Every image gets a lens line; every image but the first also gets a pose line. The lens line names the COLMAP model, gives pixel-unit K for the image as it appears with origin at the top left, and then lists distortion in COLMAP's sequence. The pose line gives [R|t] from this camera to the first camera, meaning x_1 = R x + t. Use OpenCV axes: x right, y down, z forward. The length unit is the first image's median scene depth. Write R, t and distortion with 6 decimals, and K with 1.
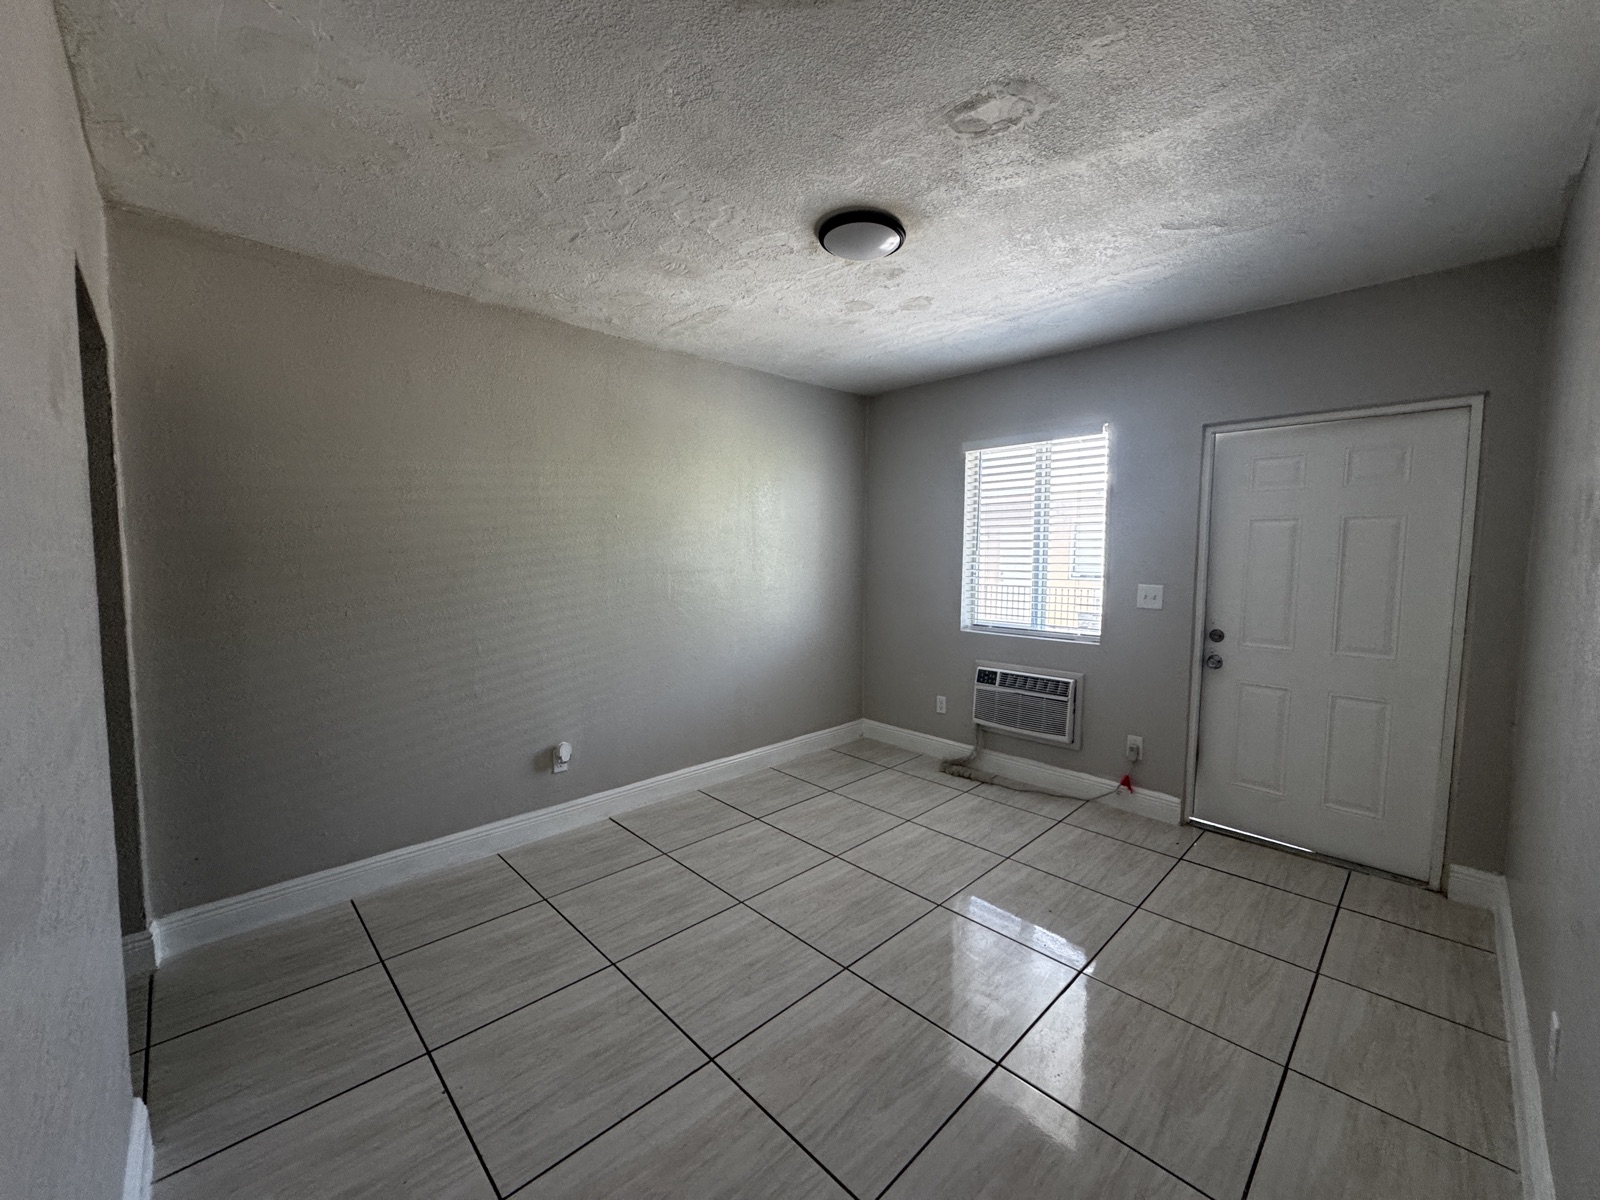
lens RADIAL K [[637.6, 0, 801.1], [0, 637.6, 598.3], [0, 0, 1]] dist [-0.004184, -0.000084]
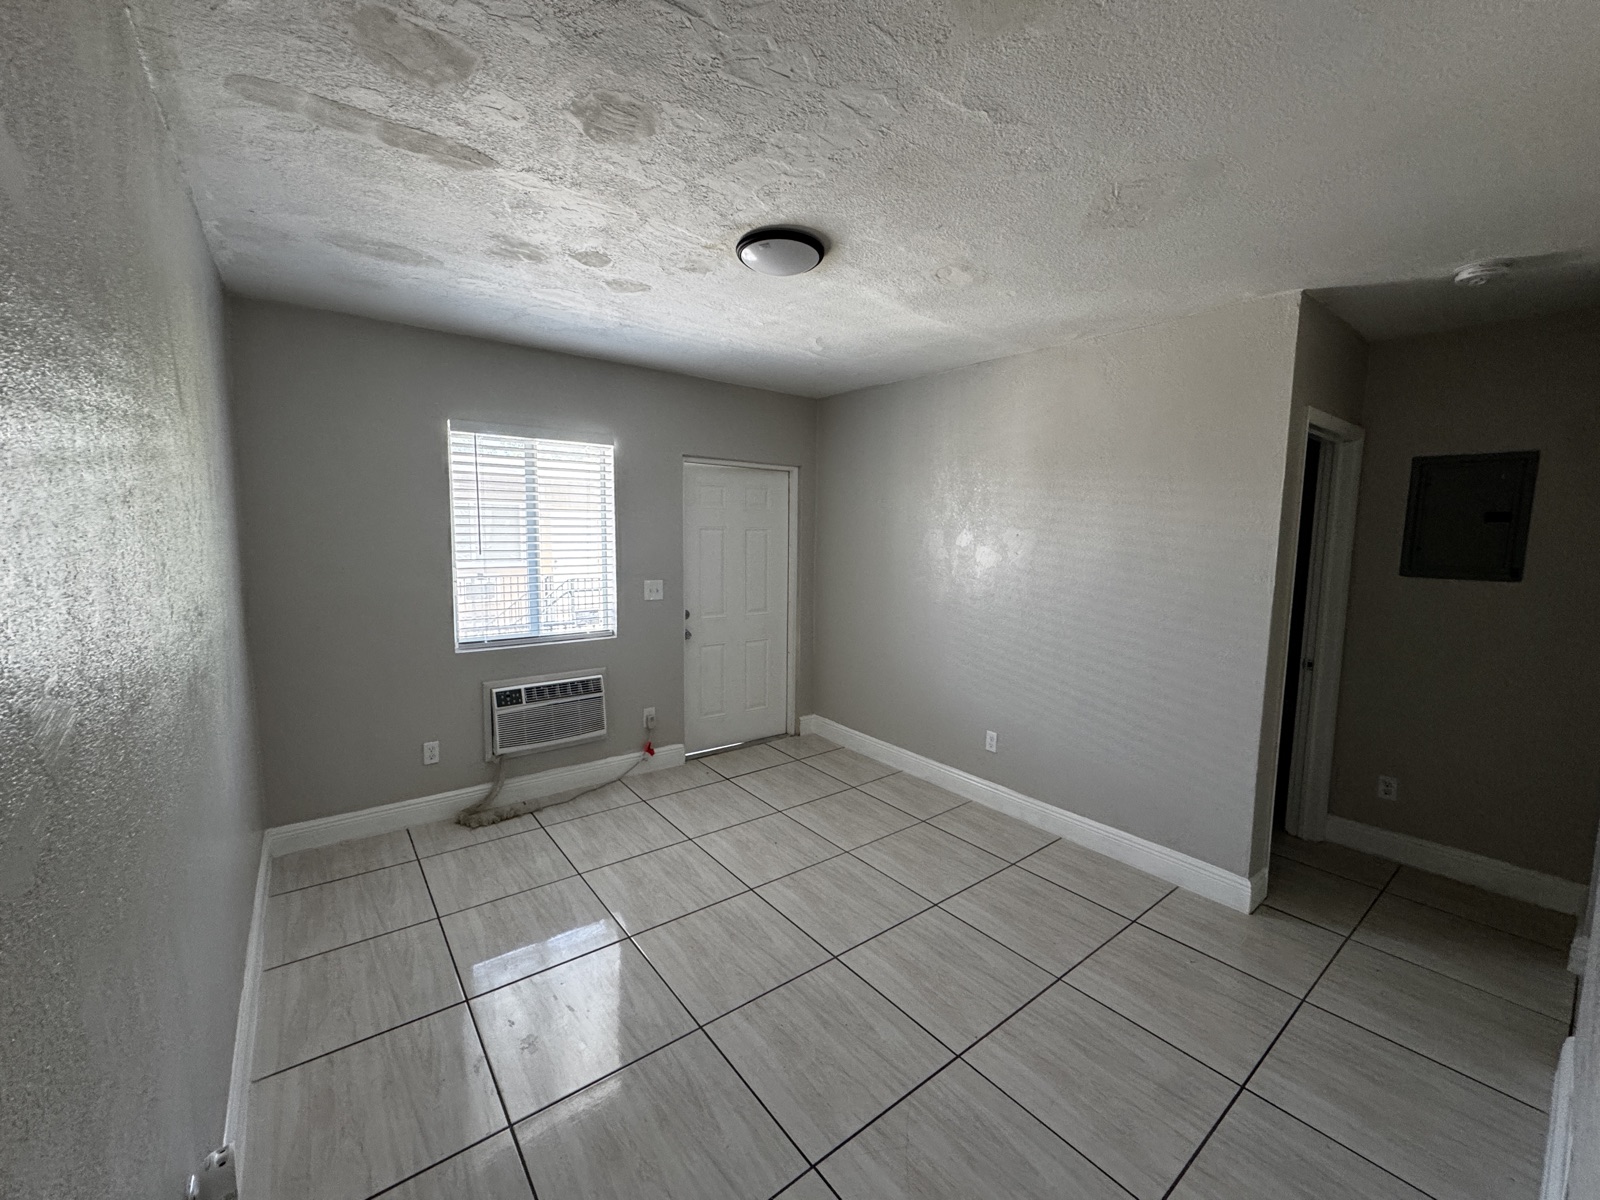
lens RADIAL K [[637.6, 0, 801.1], [0, 637.6, 598.3], [0, 0, 1]] dist [-0.004184, -0.000084]
pose [[0.109357, -0.105102, 0.988430, -0.628286], [0.059481, 0.993304, 0.099039, -0.092110], [-0.992221, 0.047962, 0.114876, 0.599185]]
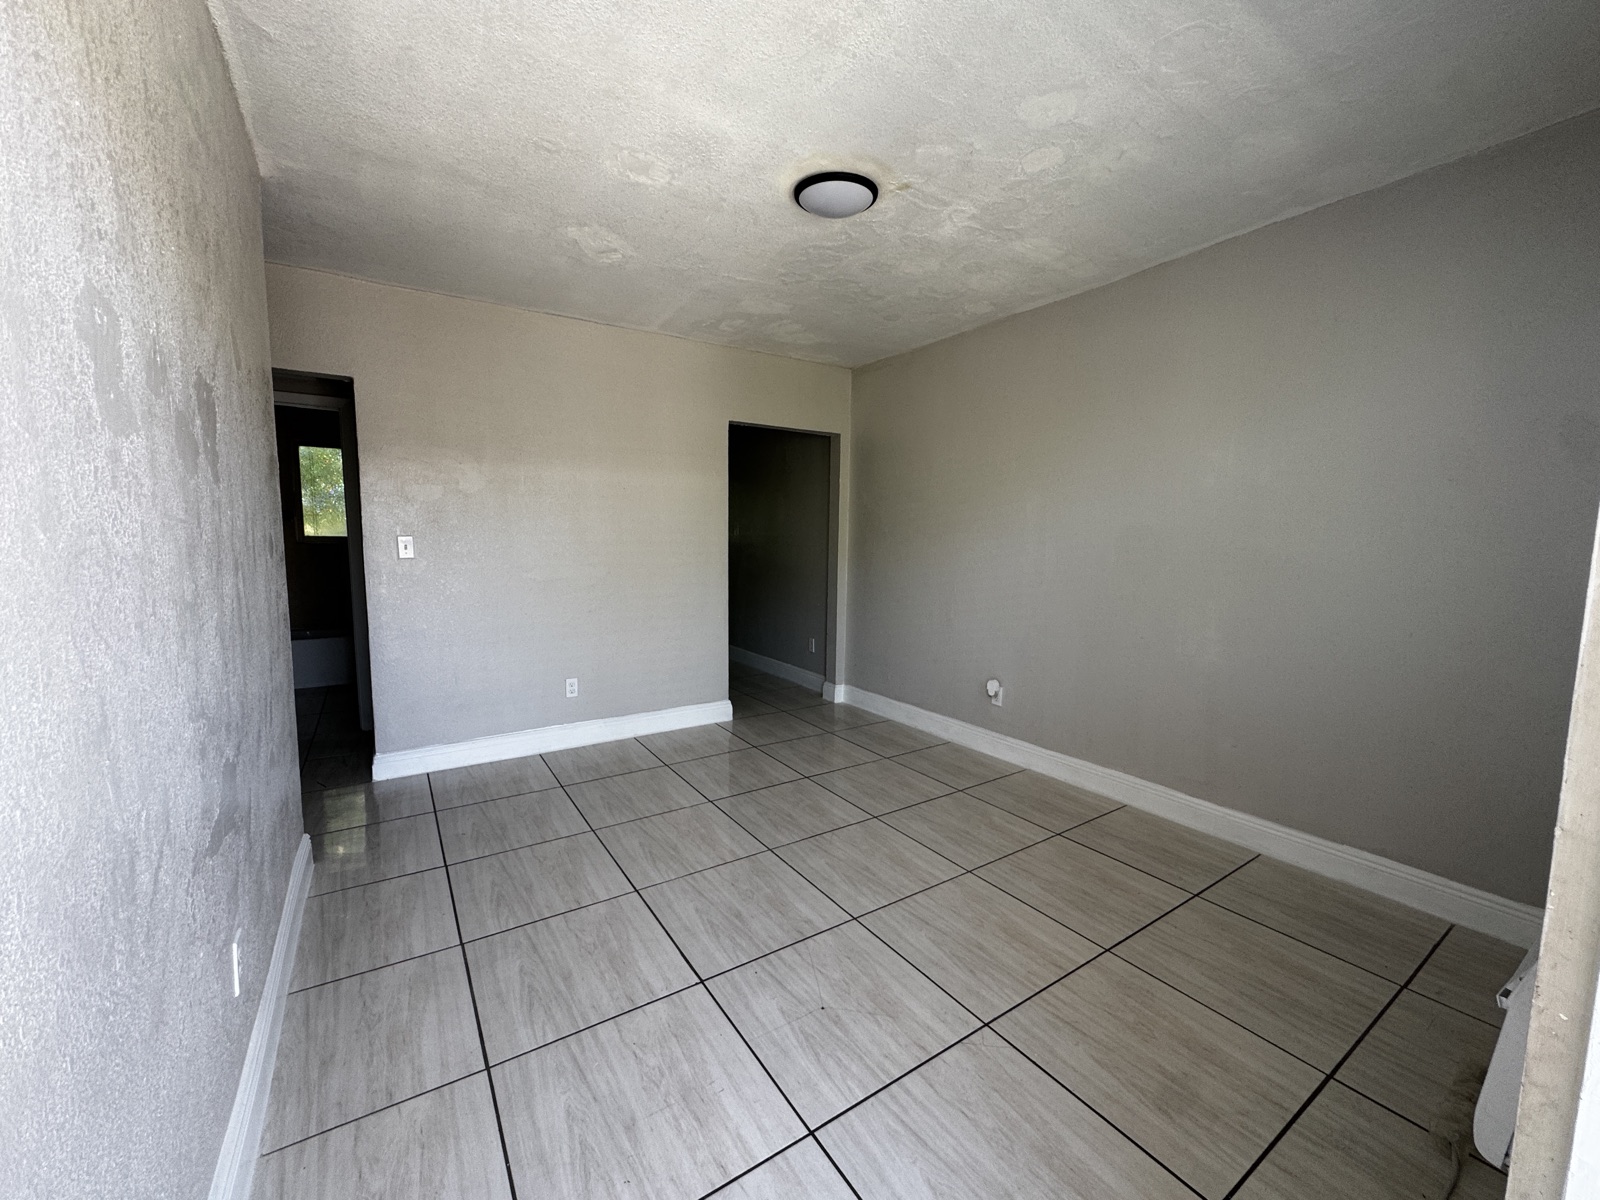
lens RADIAL K [[637.6, 0, 801.1], [0, 637.6, 598.3], [0, 0, 1]] dist [-0.004184, -0.000084]
pose [[-0.187469, 0.089814, -0.978156, 0.795811], [-0.085132, 0.990578, 0.107270, -0.017882], [0.978574, 0.103382, -0.178057, 0.811080]]
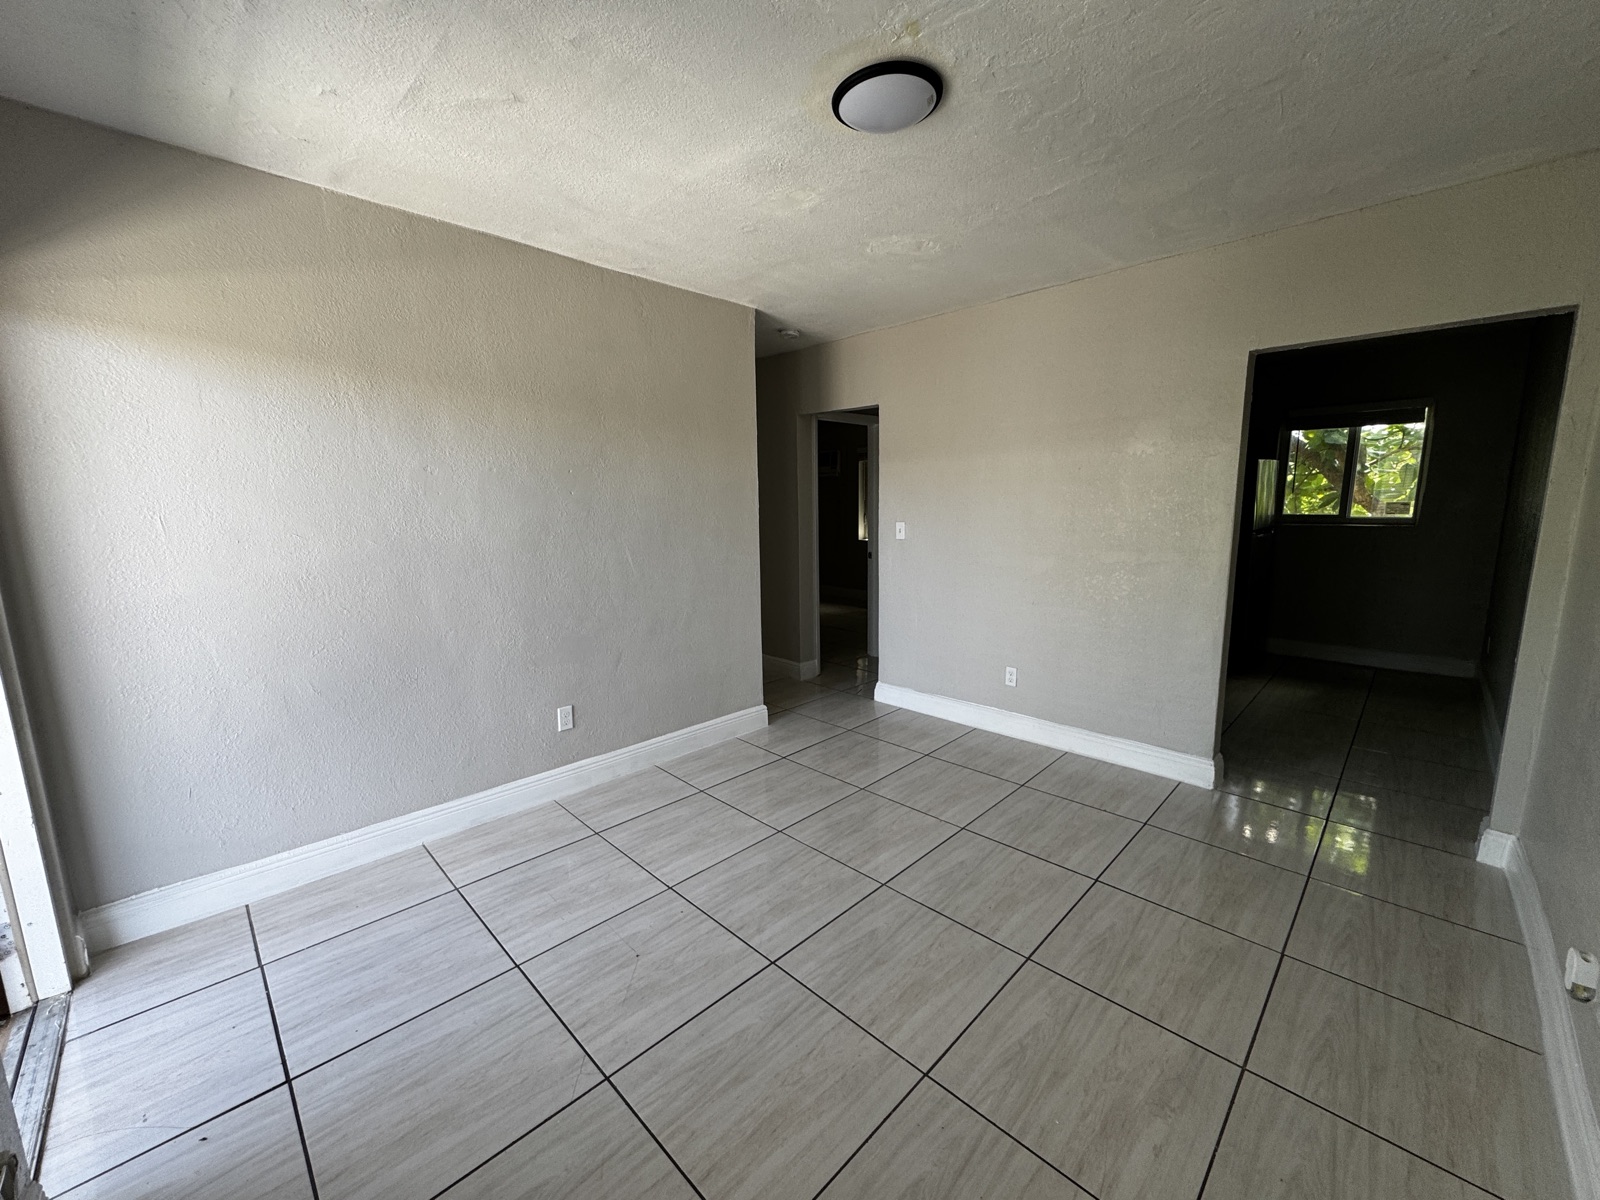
lens RADIAL K [[637.6, 0, 801.1], [0, 637.6, 598.3], [0, 0, 1]] dist [-0.004184, -0.000084]
pose [[-0.999863, 0.010863, -0.012506, 0.145739], [0.007727, 0.973650, 0.227916, -0.099022], [0.014652, 0.227789, -0.973600, 1.294589]]
